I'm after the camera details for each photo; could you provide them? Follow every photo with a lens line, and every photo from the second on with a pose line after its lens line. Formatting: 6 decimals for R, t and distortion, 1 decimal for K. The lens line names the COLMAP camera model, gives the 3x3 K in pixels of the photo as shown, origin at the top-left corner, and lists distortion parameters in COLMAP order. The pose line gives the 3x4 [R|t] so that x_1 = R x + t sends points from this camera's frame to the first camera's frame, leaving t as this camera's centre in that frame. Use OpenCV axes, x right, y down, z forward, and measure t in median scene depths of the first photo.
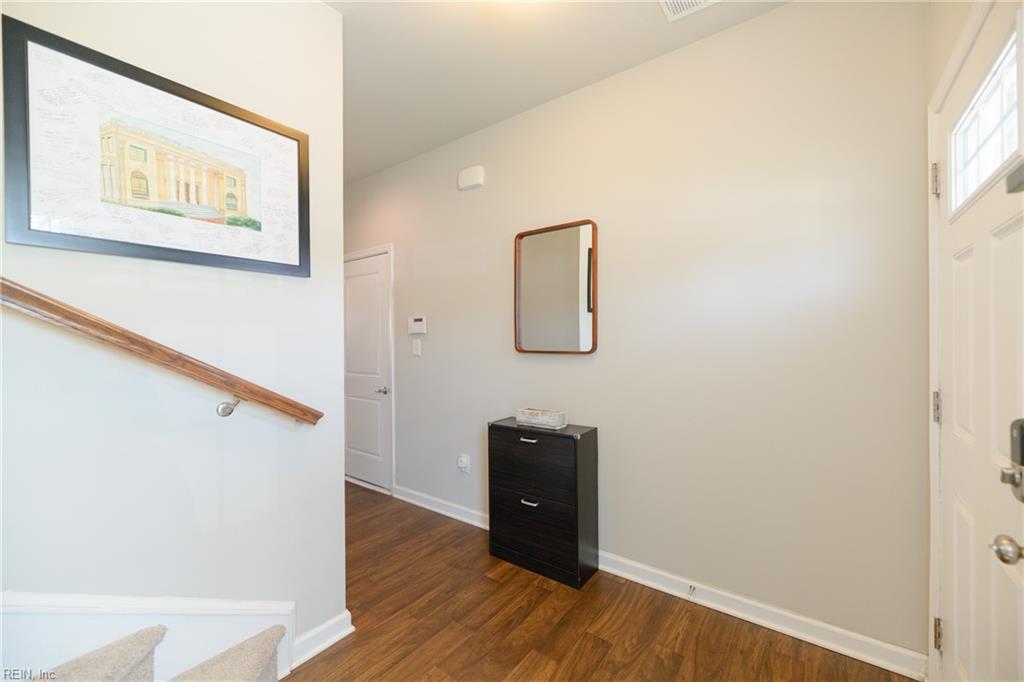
lens RADIAL K [[408.3, 0, 516.1], [0, 408.3, 337.9], [0, 0, 1]] dist [0.001982, -0.000313]
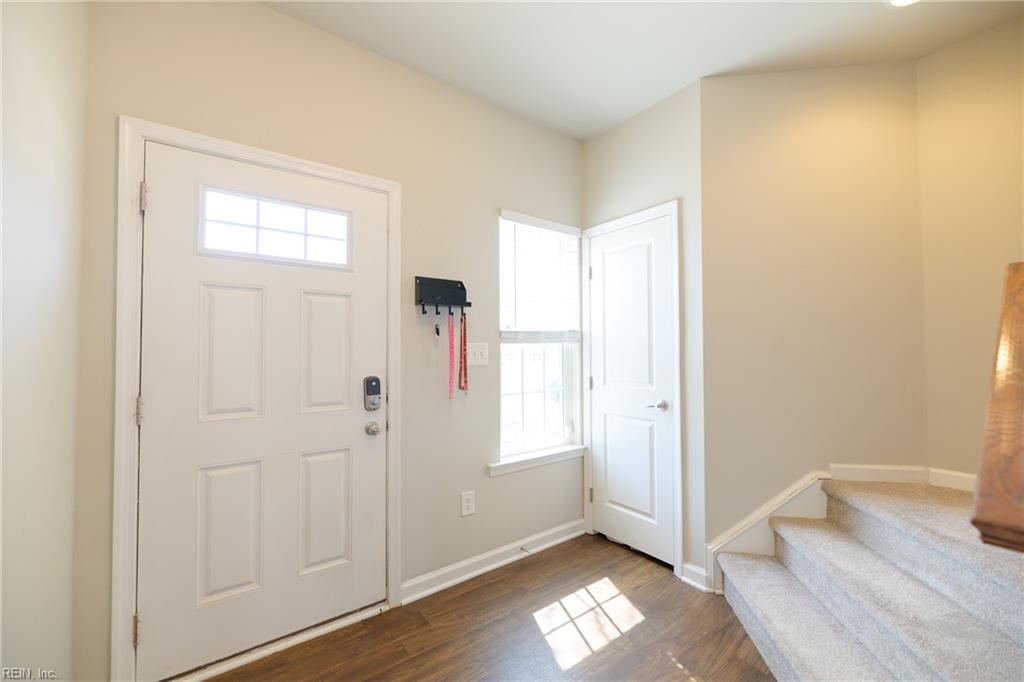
lens RADIAL K [[408.3, 0, 512.1], [0, 408.3, 341.6], [0, 0, 1]] dist [0.001982, -0.000313]
pose [[-0.956787, 0.012739, 0.290510, 0.318127], [0.005707, 0.999670, -0.025041, 0.022158], [-0.290734, -0.022301, -0.956544, 2.083772]]
